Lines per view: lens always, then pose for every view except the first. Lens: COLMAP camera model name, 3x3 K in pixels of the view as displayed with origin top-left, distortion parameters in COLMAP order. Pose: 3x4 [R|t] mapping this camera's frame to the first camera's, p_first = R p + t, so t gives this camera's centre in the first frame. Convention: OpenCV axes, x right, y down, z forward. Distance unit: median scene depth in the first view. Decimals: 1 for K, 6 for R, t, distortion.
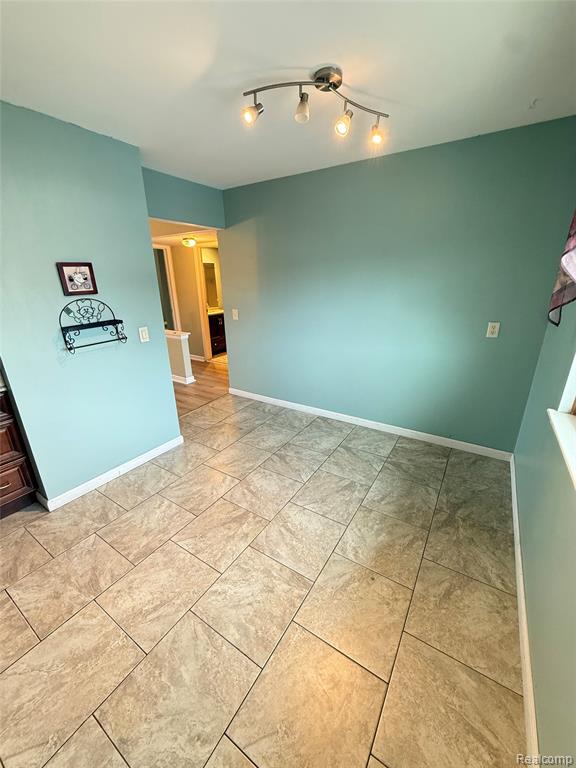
lens RADIAL K [[307.6, 0, 287.9], [0, 307.6, 384.4], [0, 0, 1]] dist [0.000052, 0.000009]
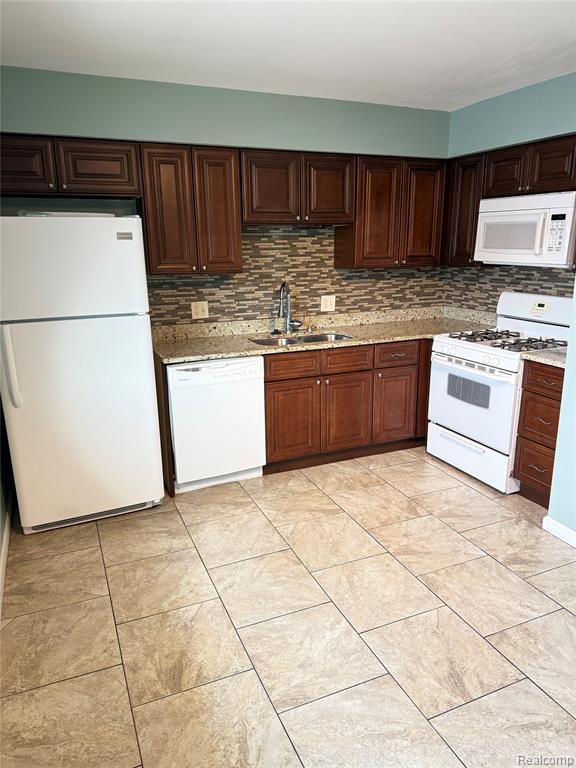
lens RADIAL K [[542.1, 0, 287.9], [0, 542.1, 385.4], [0, 0, 1]] dist [0.003949, -0.010826]
pose [[-0.553147, 0.232474, -0.799991, 0.842303], [-0.263335, 0.862248, 0.432646, -0.454686], [0.790369, 0.449983, -0.415731, 1.212300]]
